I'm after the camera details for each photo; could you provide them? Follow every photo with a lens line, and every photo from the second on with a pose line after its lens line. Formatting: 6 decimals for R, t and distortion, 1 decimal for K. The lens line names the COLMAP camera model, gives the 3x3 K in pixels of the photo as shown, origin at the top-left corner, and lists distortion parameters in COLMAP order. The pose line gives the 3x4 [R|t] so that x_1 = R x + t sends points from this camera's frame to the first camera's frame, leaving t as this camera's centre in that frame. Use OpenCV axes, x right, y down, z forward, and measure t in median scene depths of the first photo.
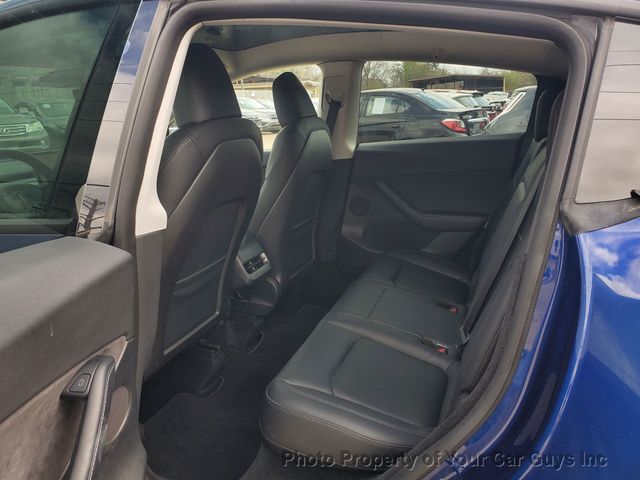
lens RADIAL K [[494.0, 0, 315.5], [0, 494.0, 241.6], [0, 0, 1]] dist [0.002903, 0.014451]
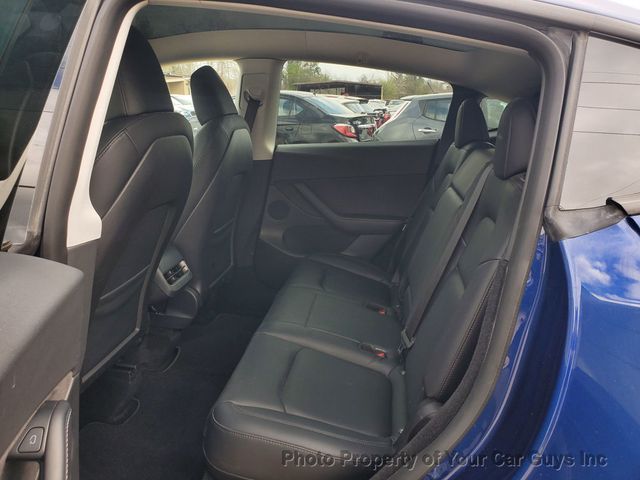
lens RADIAL K [[494.0, 0, 315.5], [0, 494.0, 241.6], [0, 0, 1]] dist [0.002903, 0.014451]
pose [[0.971442, -0.015312, 0.236784, -0.089989], [0.016061, 0.999870, -0.001238, -0.008062], [-0.236734, 0.005005, 0.971561, 0.053203]]
